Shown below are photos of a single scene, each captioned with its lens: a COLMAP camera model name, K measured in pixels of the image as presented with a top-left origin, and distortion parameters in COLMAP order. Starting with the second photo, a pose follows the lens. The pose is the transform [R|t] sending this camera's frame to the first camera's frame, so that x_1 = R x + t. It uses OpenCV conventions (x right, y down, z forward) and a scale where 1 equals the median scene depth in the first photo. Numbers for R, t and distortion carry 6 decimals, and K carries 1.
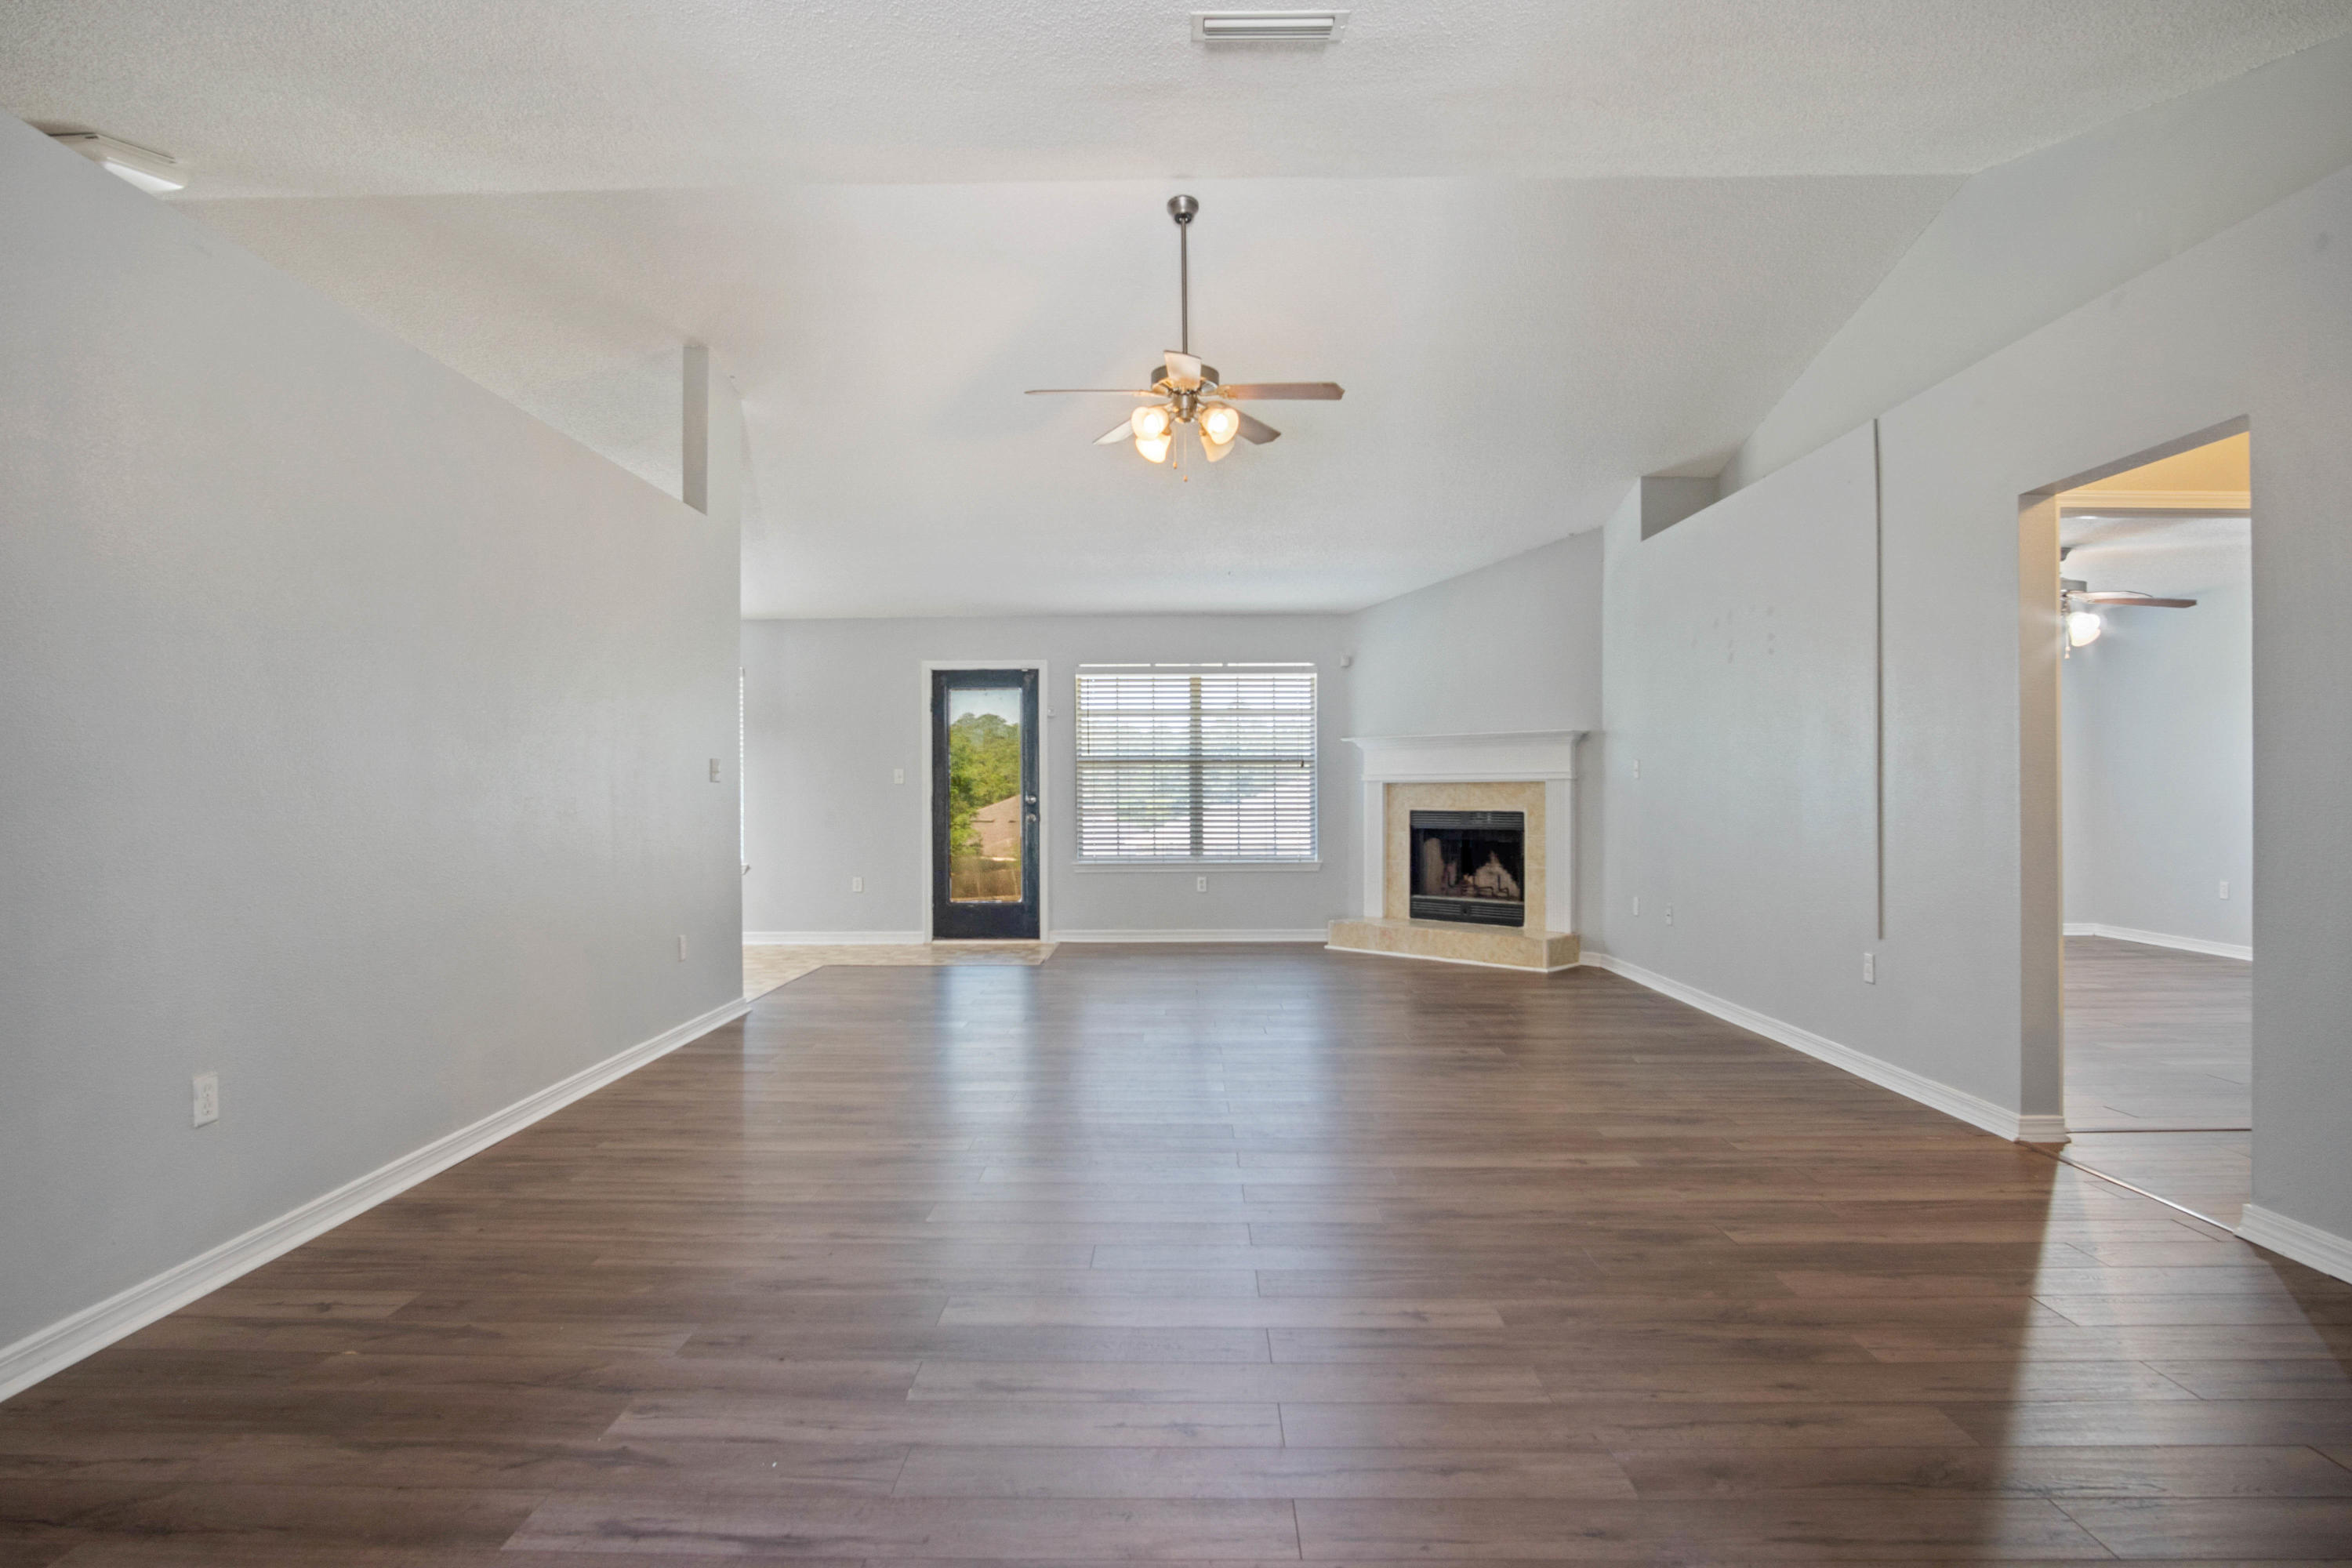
lens RADIAL K [[1279.0, 0, 1176.0], [0, 1279.0, 784.0], [0, 0, 1]] dist [-0.013078, 0.001860]
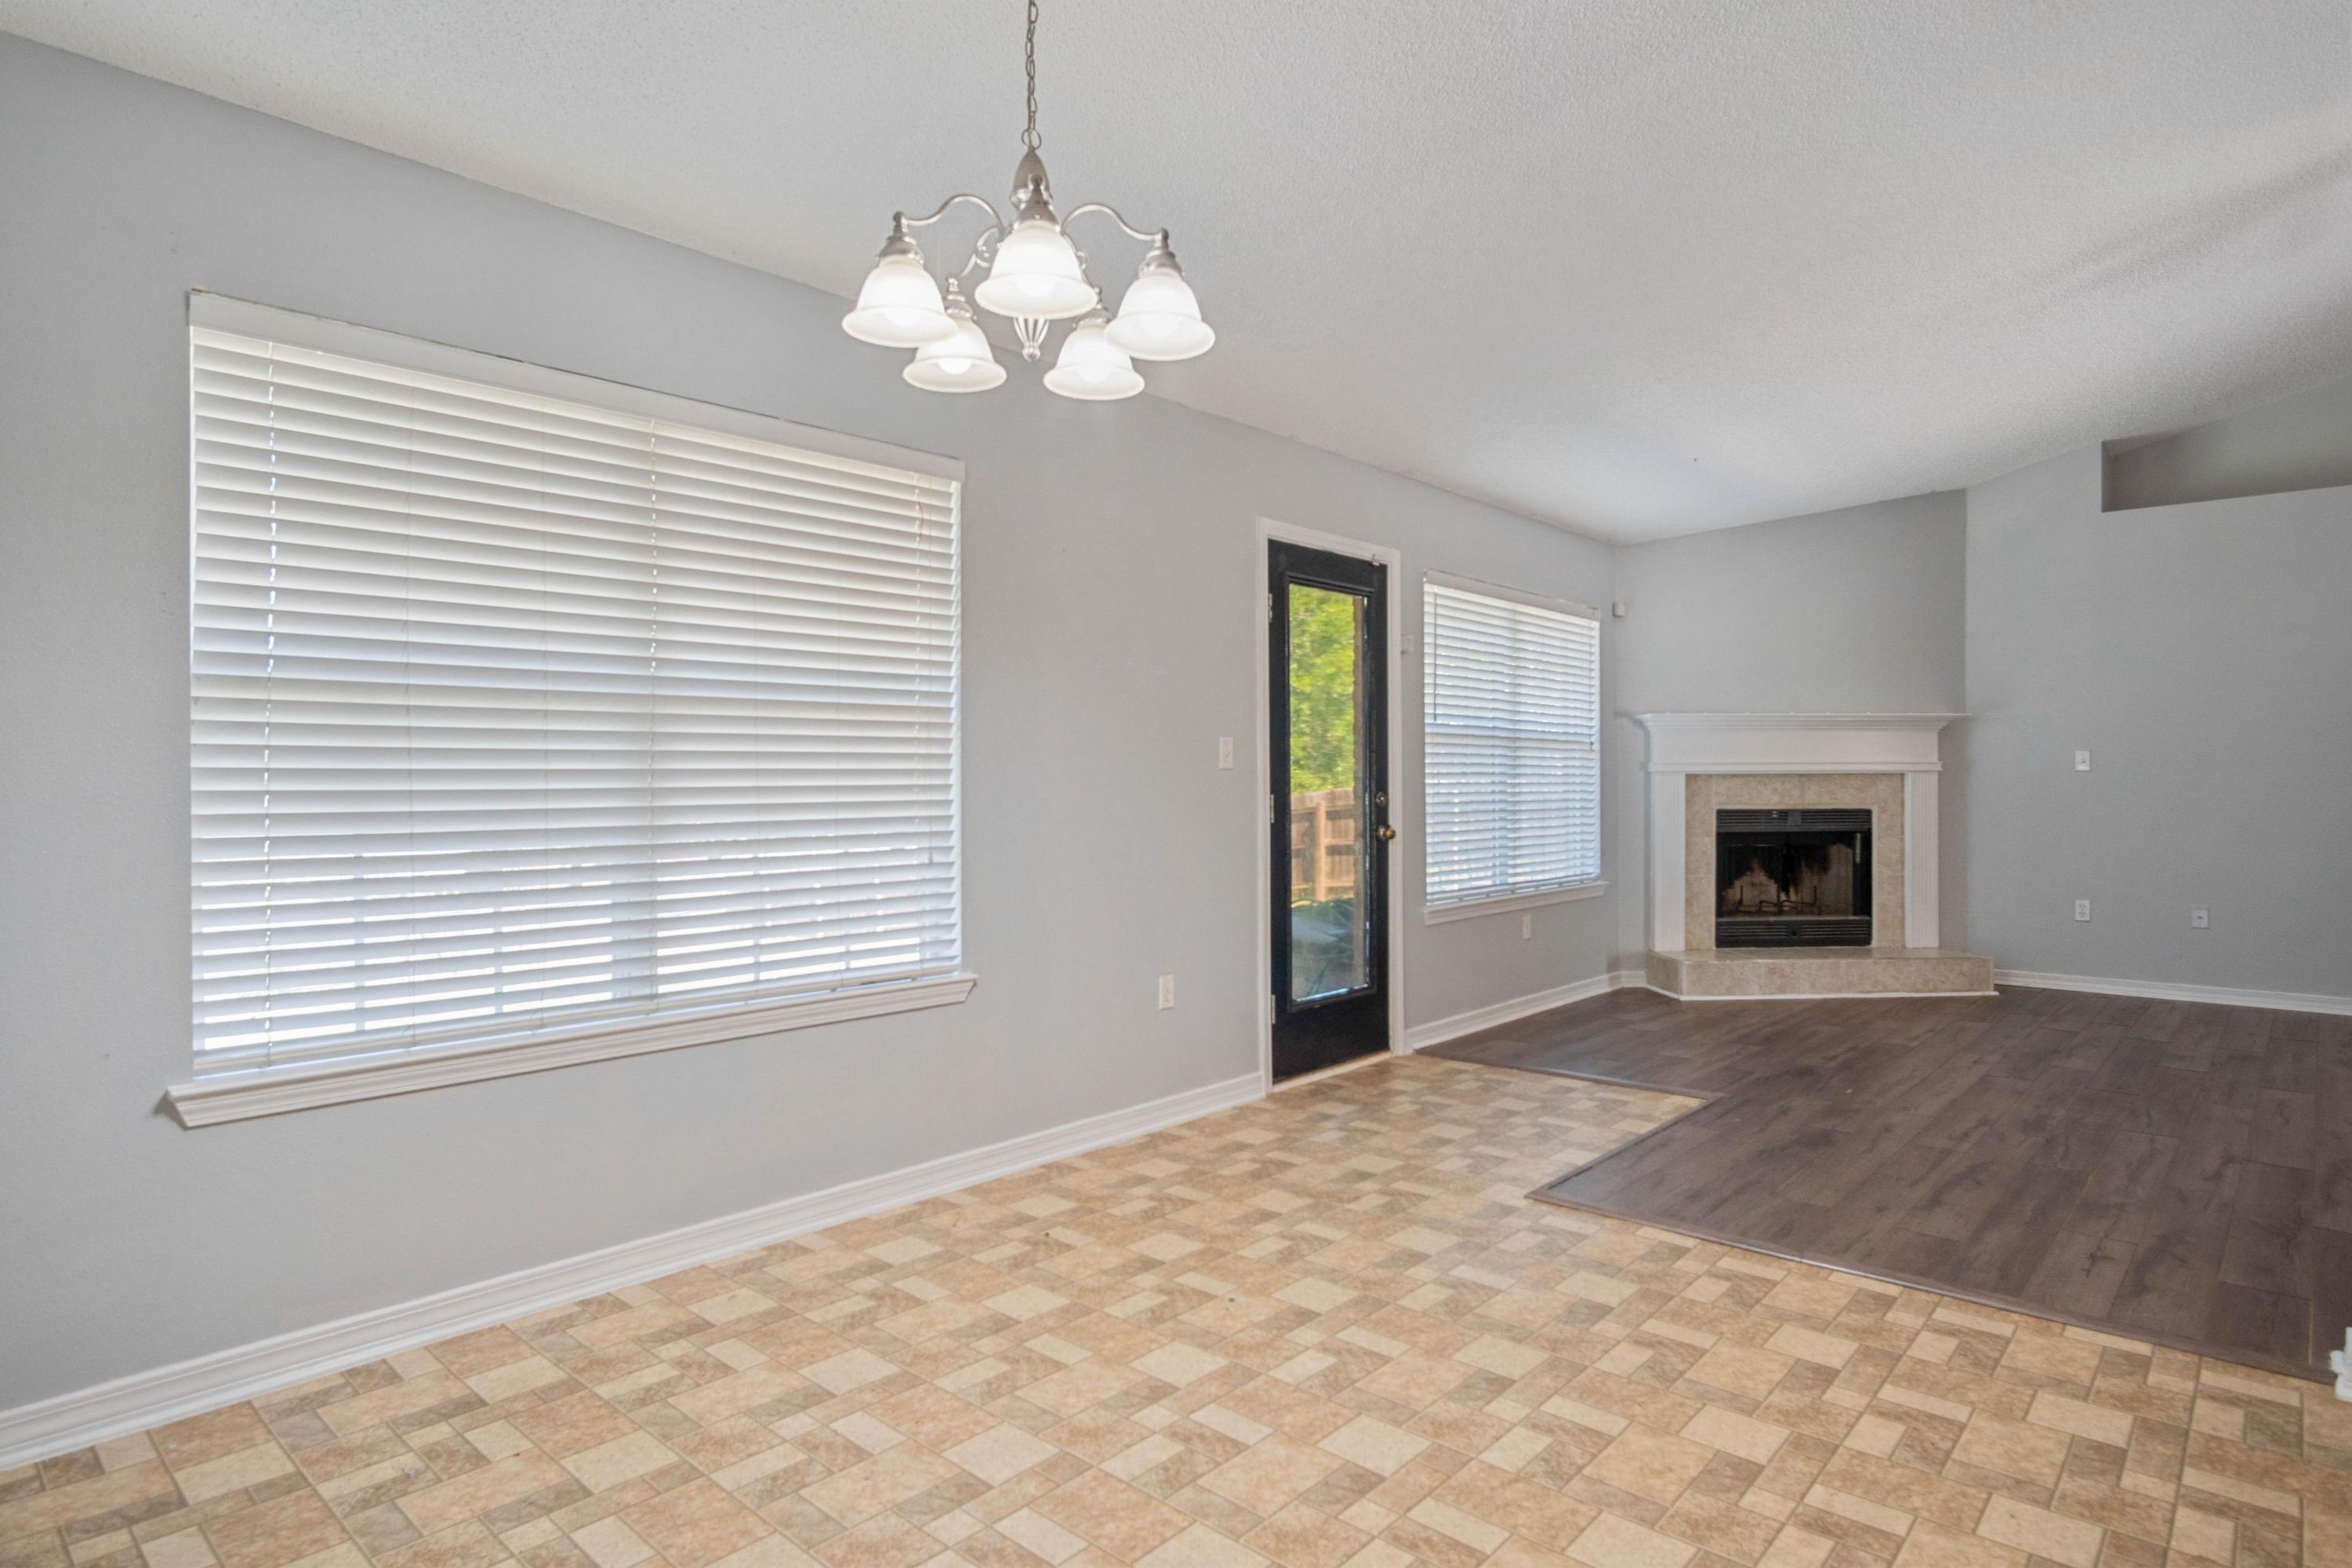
lens RADIAL K [[1279.0, 0, 1176.0], [0, 1279.0, 784.0], [0, 0, 1]] dist [-0.013078, 0.001860]
pose [[0.659376, 0.001477, 0.751812, -0.618759], [-0.002572, 0.999997, 0.000292, 0.005703], [-0.751809, -0.002126, 0.659378, 0.738142]]
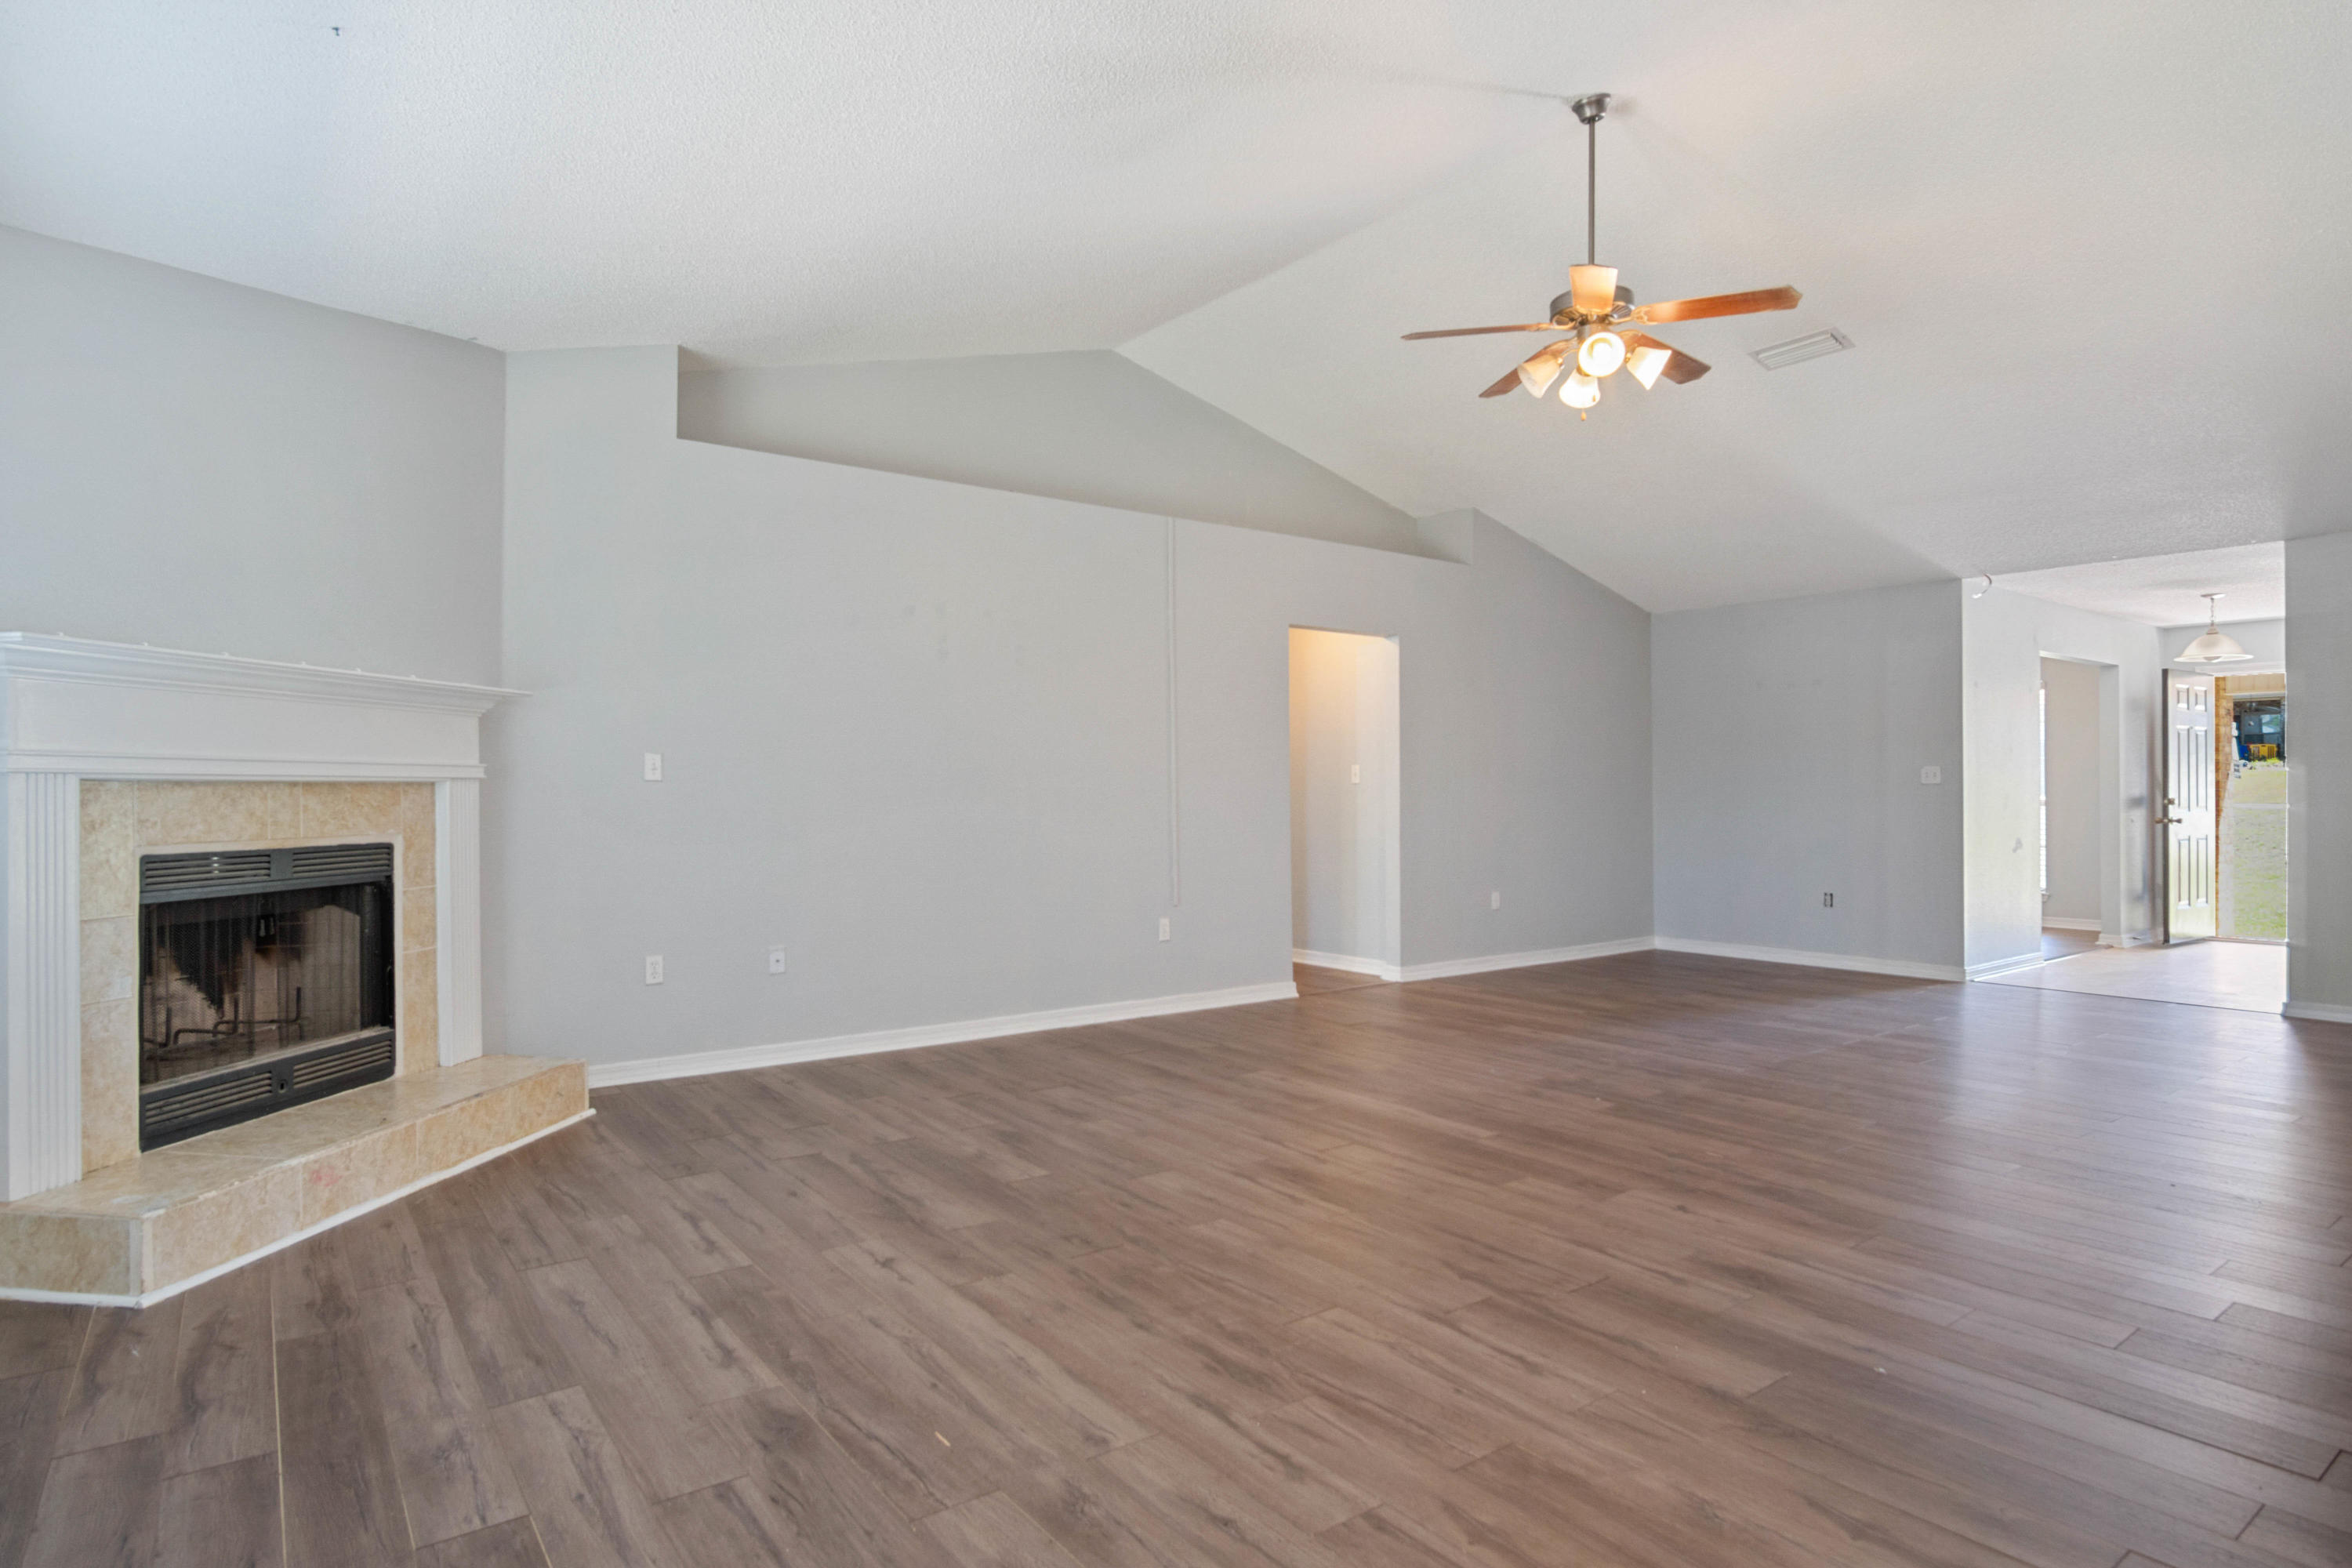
lens RADIAL K [[1265.9, 0, 1163.1], [0, 1265.9, 799.5], [0, 0, 1]] dist [-0.017118, 0.000547]
pose [[-0.600994, 0.000938, 0.799253, -0.275550], [0.001788, 0.999998, 0.000170, 0.005132], [-0.799251, 0.001531, -0.600995, 0.984455]]
